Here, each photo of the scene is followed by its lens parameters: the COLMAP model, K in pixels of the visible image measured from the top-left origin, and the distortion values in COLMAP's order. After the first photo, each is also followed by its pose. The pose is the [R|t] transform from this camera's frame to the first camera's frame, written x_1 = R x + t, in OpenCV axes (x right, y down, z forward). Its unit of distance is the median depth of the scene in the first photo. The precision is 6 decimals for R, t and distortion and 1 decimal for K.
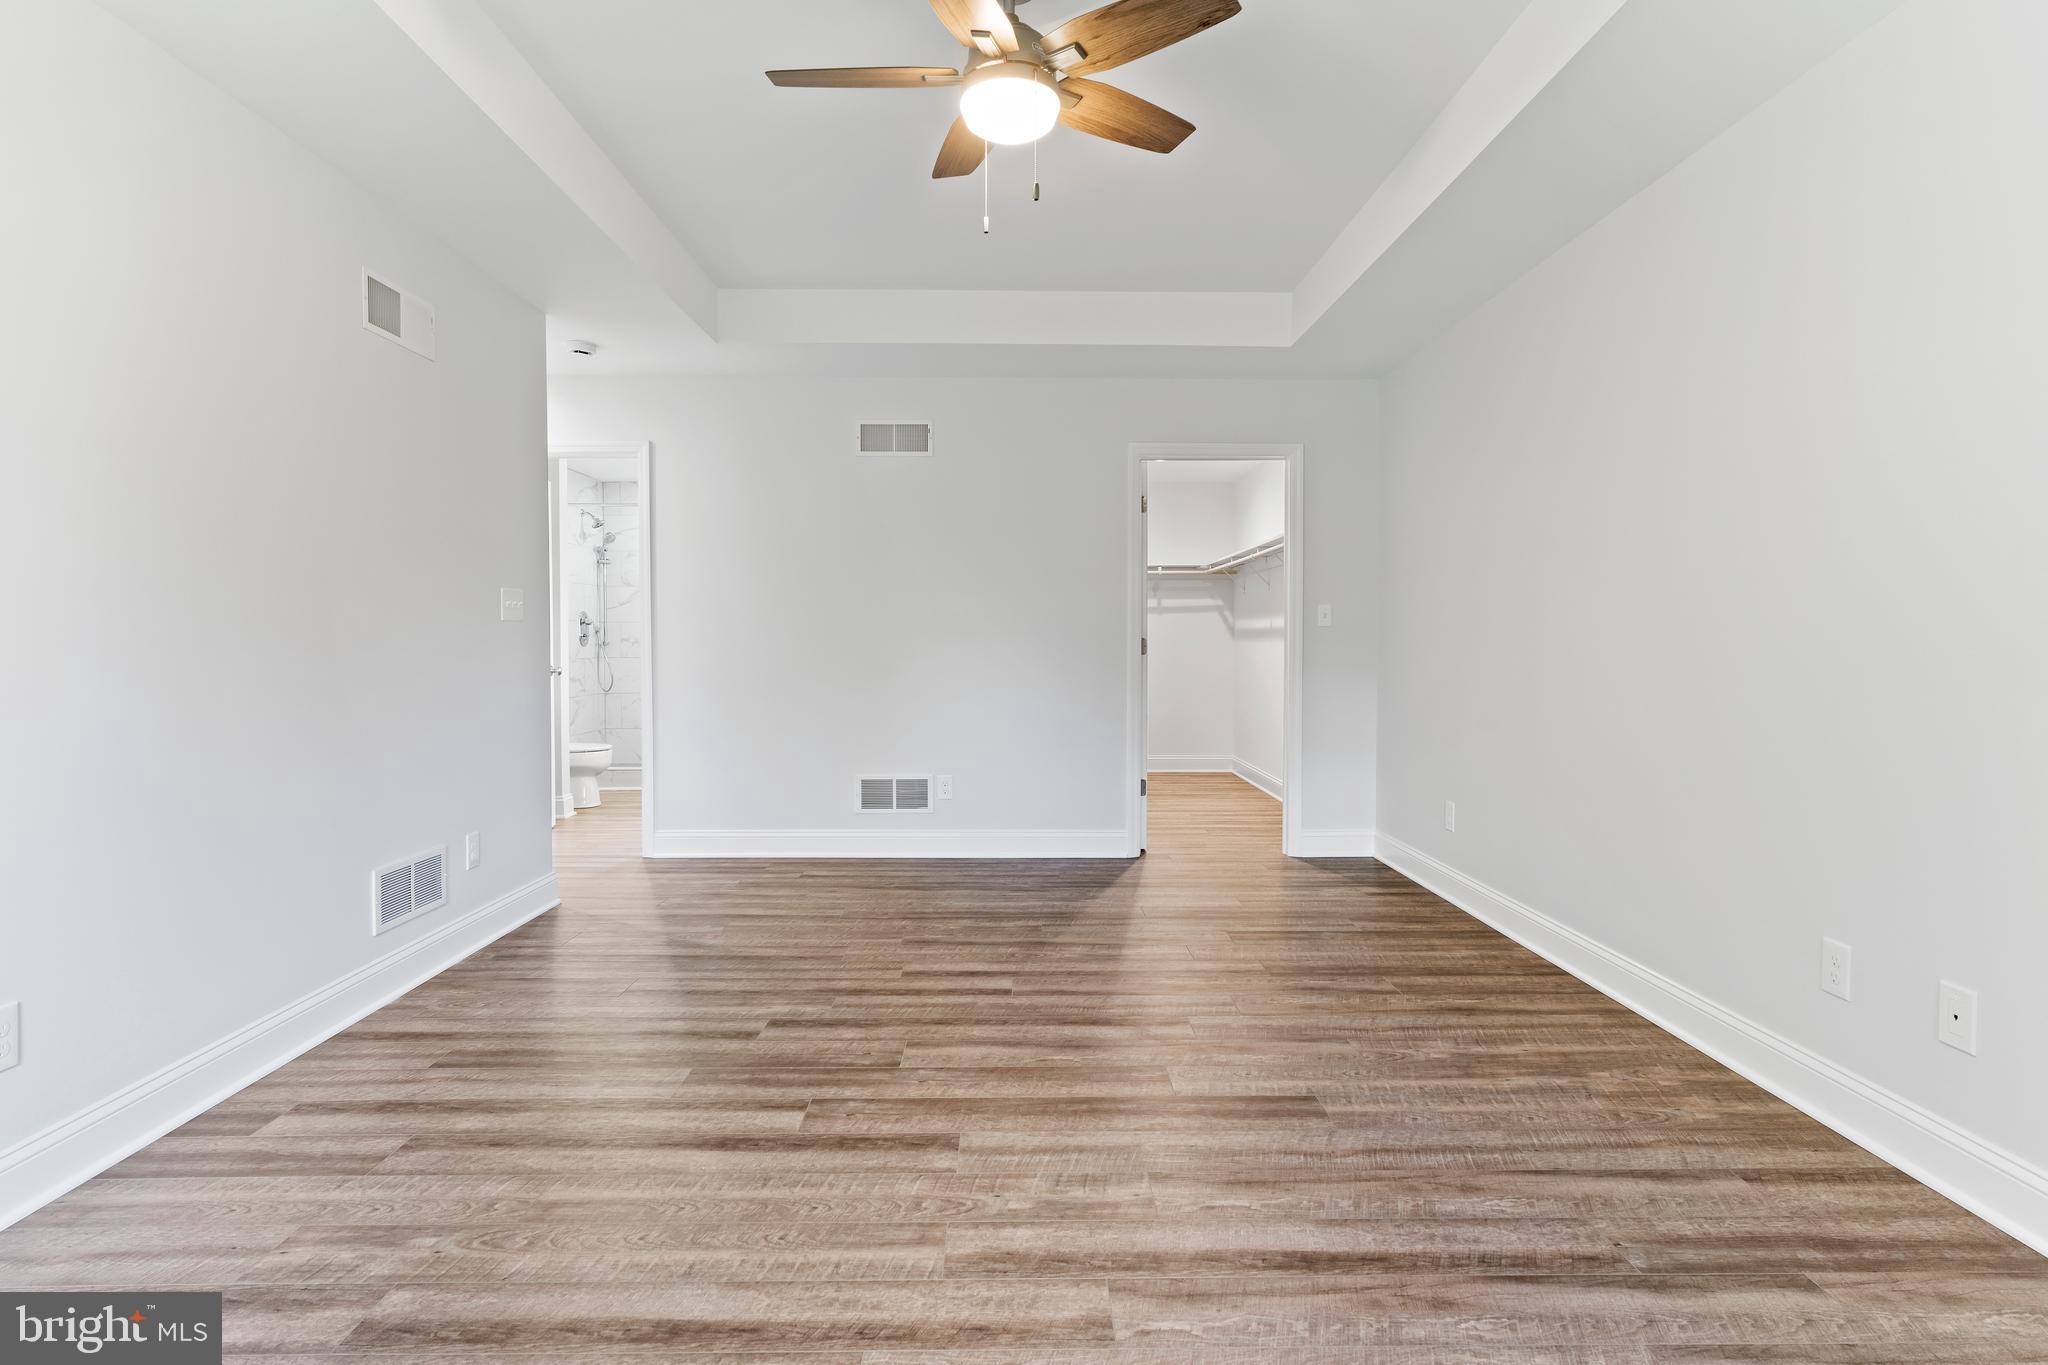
lens RADIAL K [[1064.0, 0, 1011.8], [0, 1064.0, 671.7], [0, 0, 1]] dist [-0.001558, 0.002640]
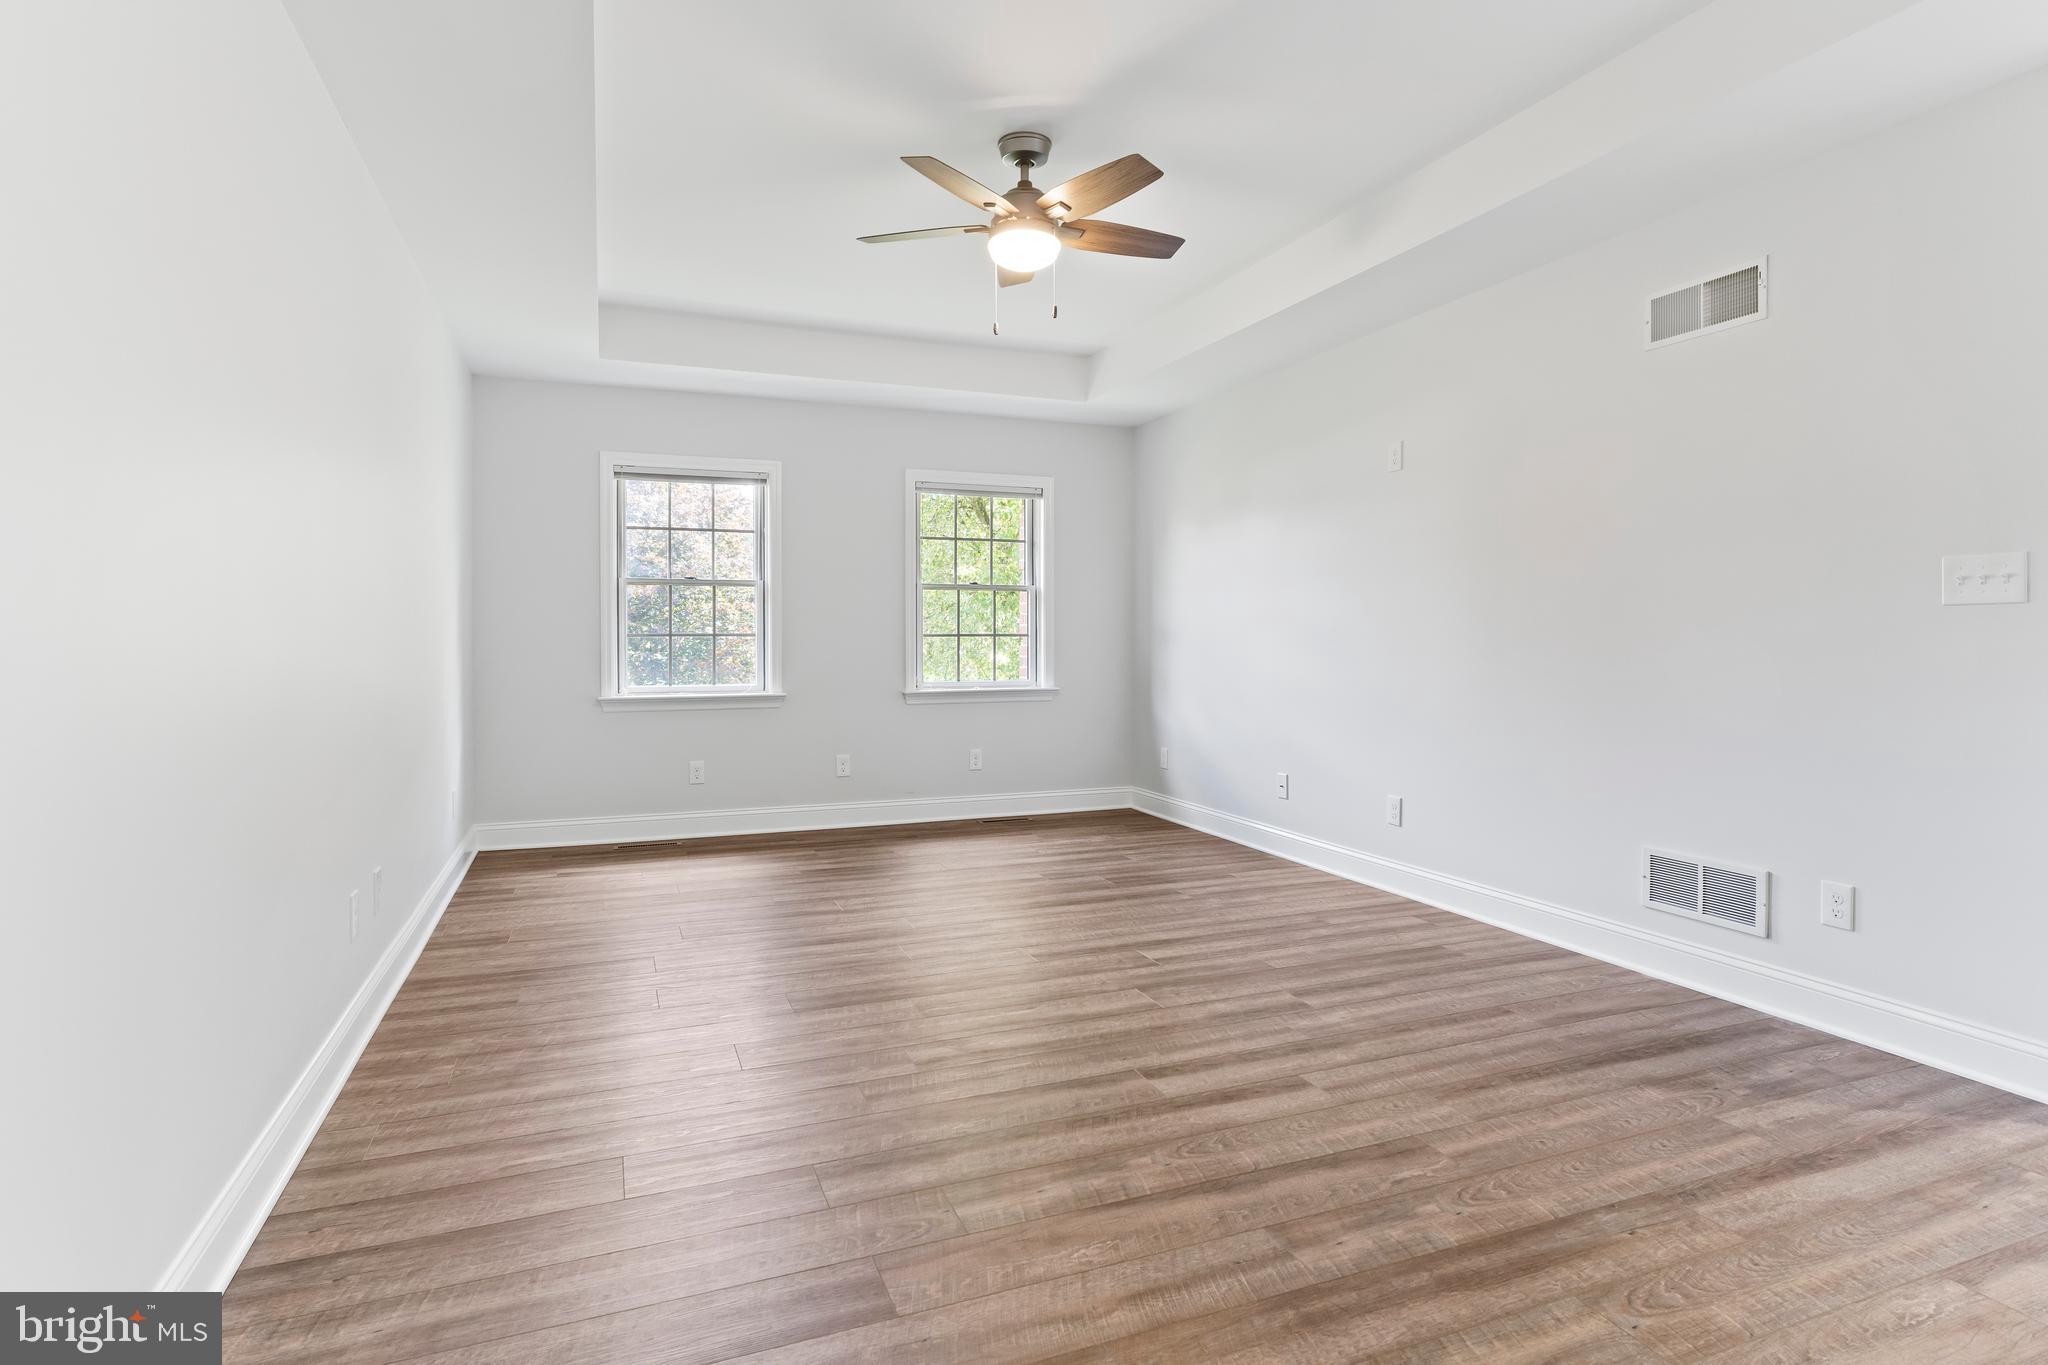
lens RADIAL K [[1064.0, 0, 1021.6], [0, 1064.0, 673.2], [0, 0, 1]] dist [-0.001558, 0.002640]
pose [[-0.931021, 0.012980, -0.364735, 0.386016], [-0.009975, 0.998089, 0.060982, -0.049552], [0.364830, 0.060414, -0.929112, 1.758899]]
